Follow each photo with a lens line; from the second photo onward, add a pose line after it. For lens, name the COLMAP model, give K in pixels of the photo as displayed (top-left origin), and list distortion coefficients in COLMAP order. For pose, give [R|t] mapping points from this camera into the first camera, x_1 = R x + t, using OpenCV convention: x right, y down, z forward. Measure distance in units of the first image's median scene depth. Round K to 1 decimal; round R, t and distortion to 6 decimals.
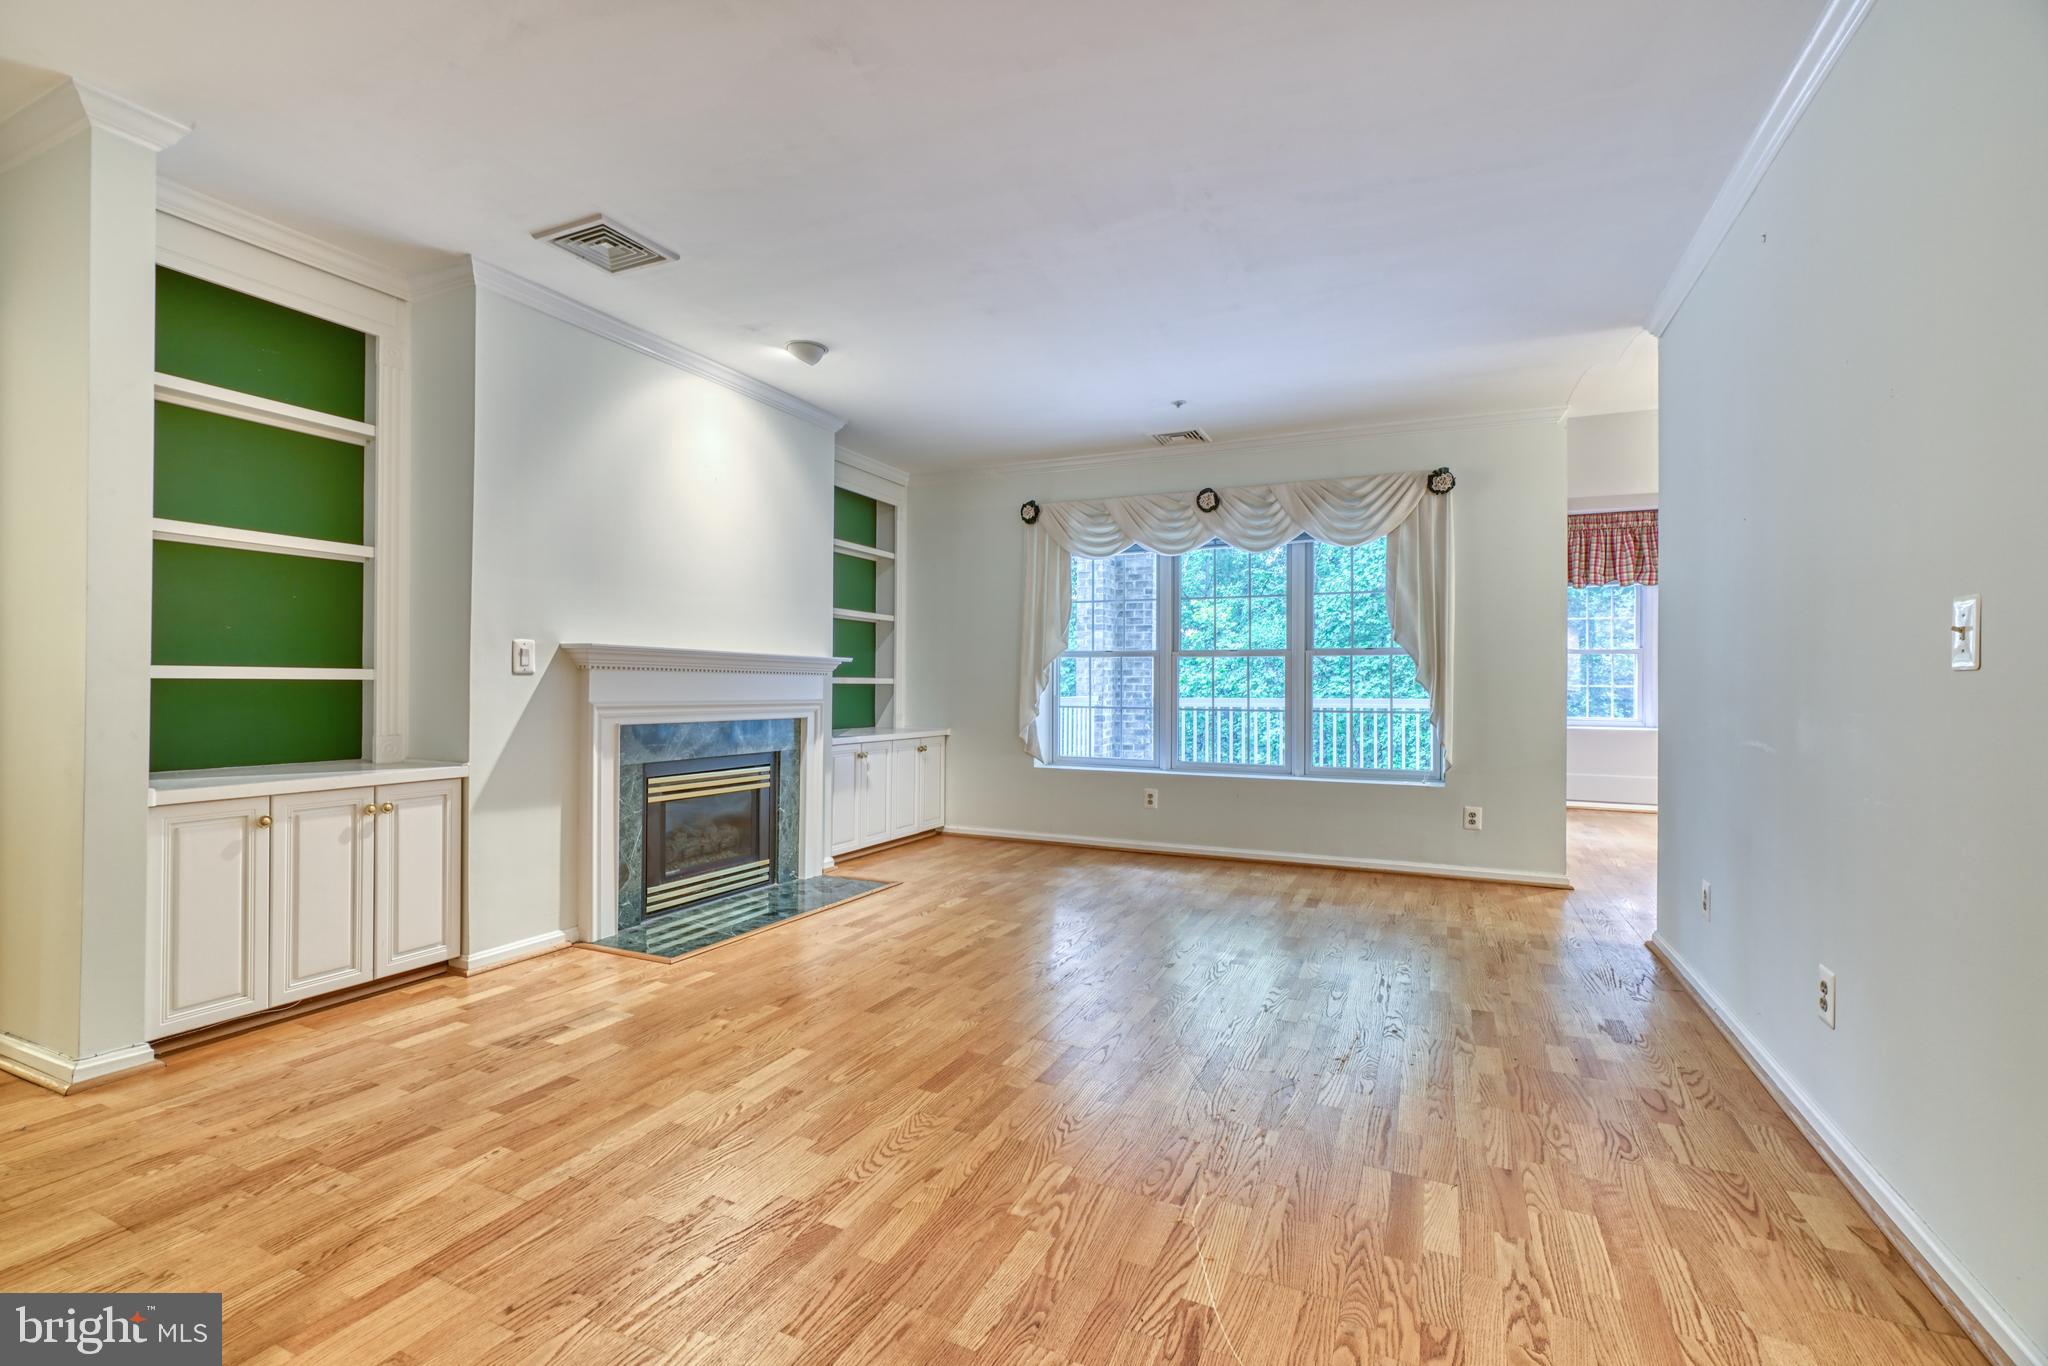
lens RADIAL K [[910.4, 0, 1015.0], [0, 910.4, 681.7], [0, 0, 1]] dist [-0.010967, 0.005294]
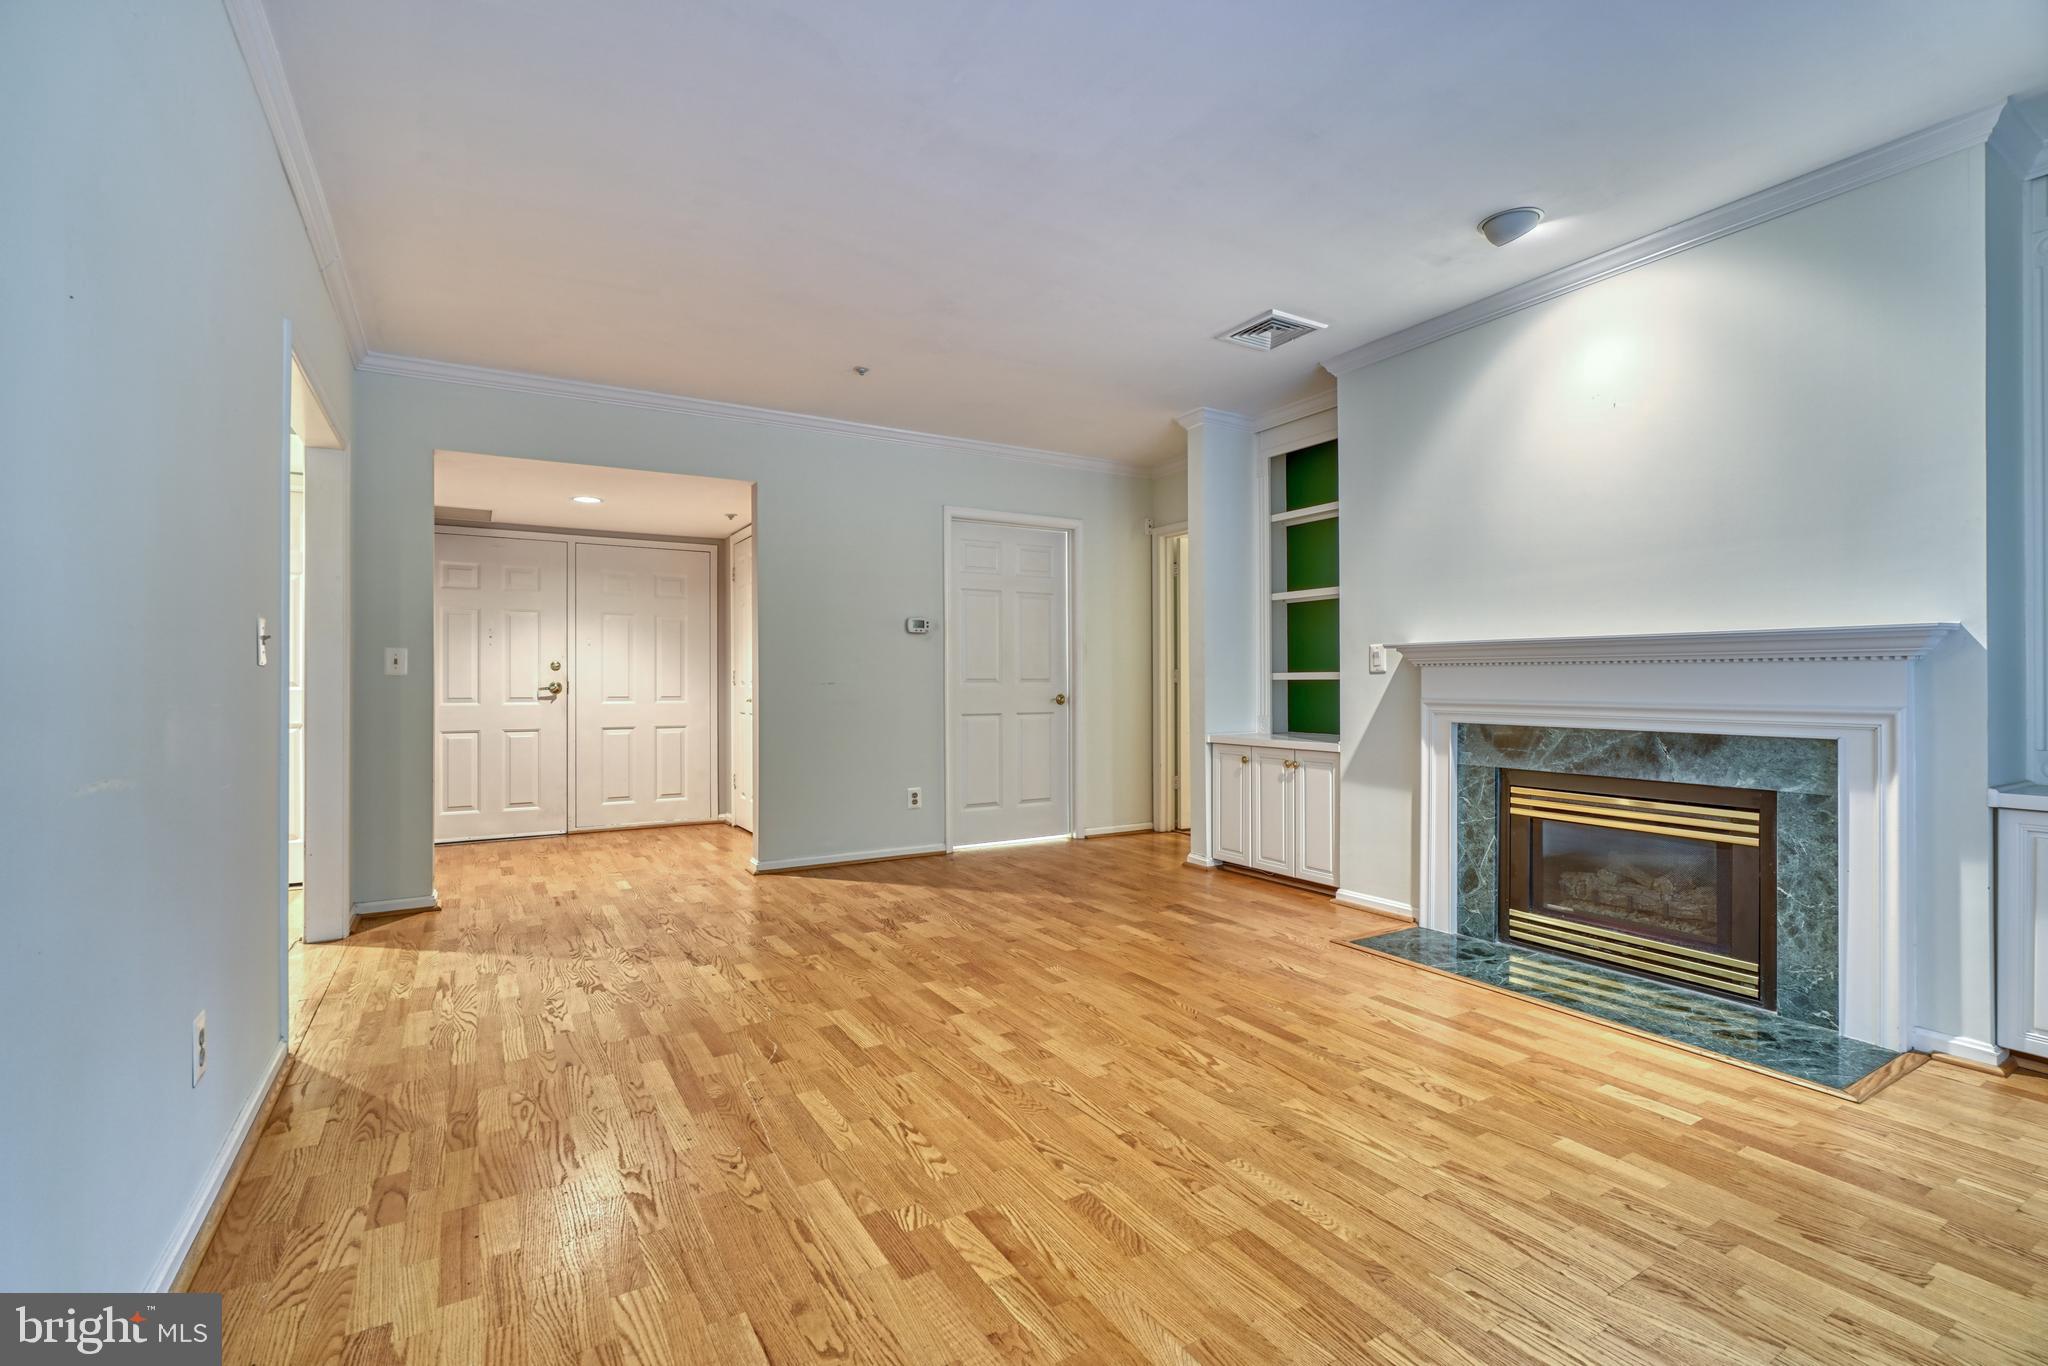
lens RADIAL K [[910.4, 0, 1015.0], [0, 910.4, 681.7], [0, 0, 1]] dist [-0.010967, 0.005294]
pose [[-0.563104, -0.006489, -0.826361, 0.620371], [0.001771, 0.999957, -0.009059, 0.010841], [0.826384, -0.006565, -0.563068, 1.114939]]
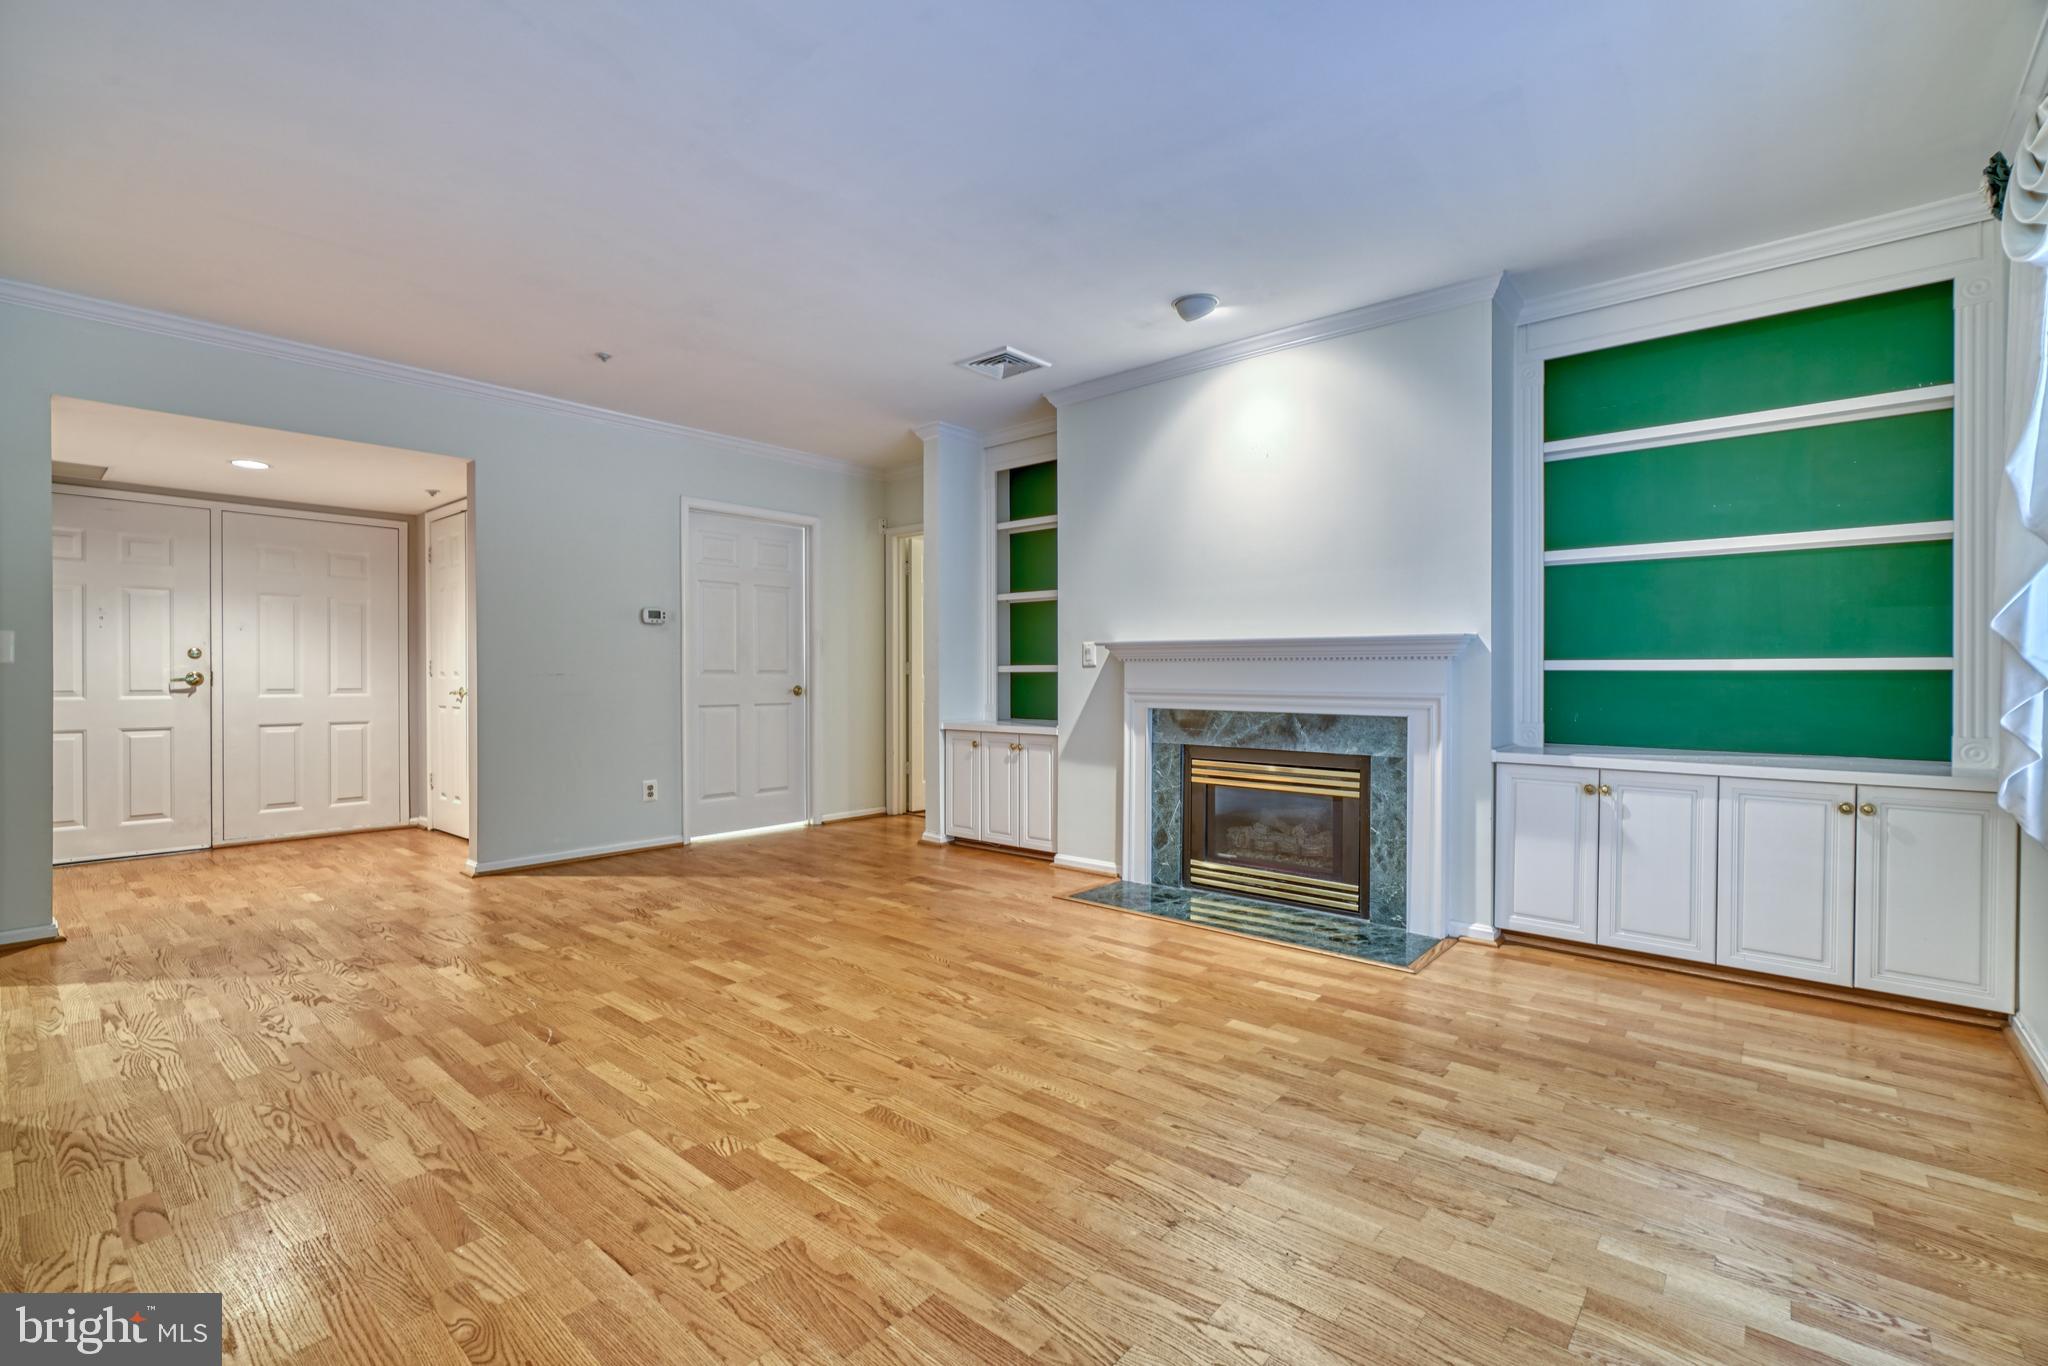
lens RADIAL K [[910.4, 0, 1015.0], [0, 910.4, 681.7], [0, 0, 1]] dist [-0.010967, 0.005294]
pose [[-0.277494, 0.000523, -0.960727, 0.720334], [0.001876, 0.999998, 0.000002, 0.012355], [0.960725, -0.001802, -0.277495, 1.114111]]
